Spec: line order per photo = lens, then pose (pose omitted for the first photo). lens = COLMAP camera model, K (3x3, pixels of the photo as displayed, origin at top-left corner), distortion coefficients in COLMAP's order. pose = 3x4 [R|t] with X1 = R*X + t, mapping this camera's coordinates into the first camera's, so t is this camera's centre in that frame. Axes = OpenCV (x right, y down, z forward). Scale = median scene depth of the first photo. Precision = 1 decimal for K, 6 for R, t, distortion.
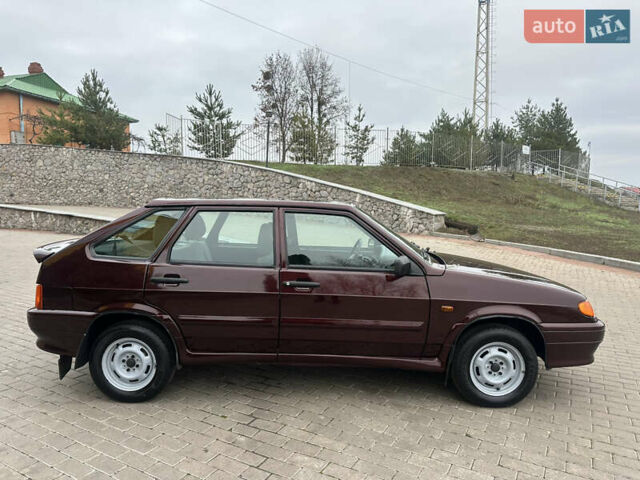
lens RADIAL K [[447.6, 0, 319.1], [0, 447.6, 238.7], [0, 0, 1]] dist [0.004009, -0.008329]
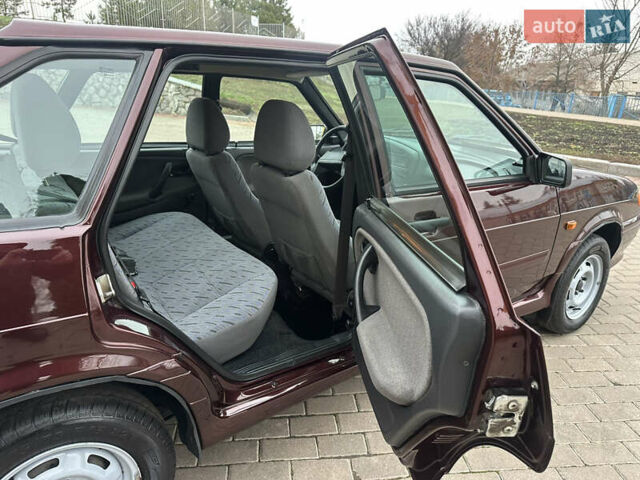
lens RADIAL K [[447.6, 0, 319.0], [0, 447.6, 246.8], [0, 0, 1]] dist [0.004009, -0.008329]
pose [[0.818404, -0.180521, 0.545553, -0.249256], [0.023857, 0.959231, 0.281616, -0.012168], [-0.574148, -0.217460, 0.789344, 0.386031]]
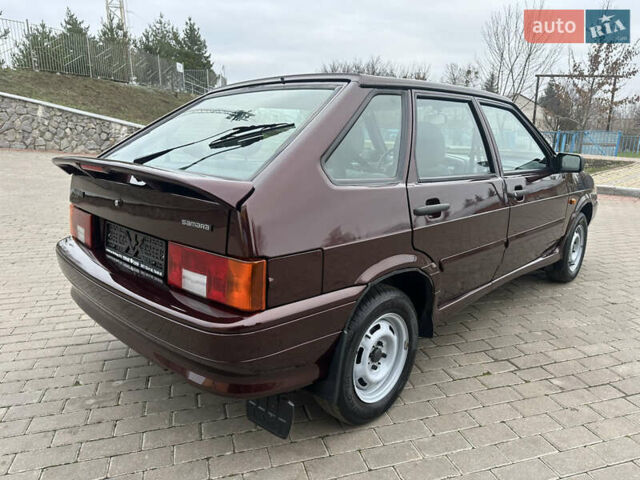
lens RADIAL K [[447.6, 0, 320.0], [0, 447.6, 236.9], [0, 0, 1]] dist [0.004009, -0.008329]
pose [[0.696131, -0.168480, 0.697866, -0.523468], [0.051070, 0.981232, 0.185947, 0.004074], [-0.716096, -0.093804, 0.691670, 0.397242]]
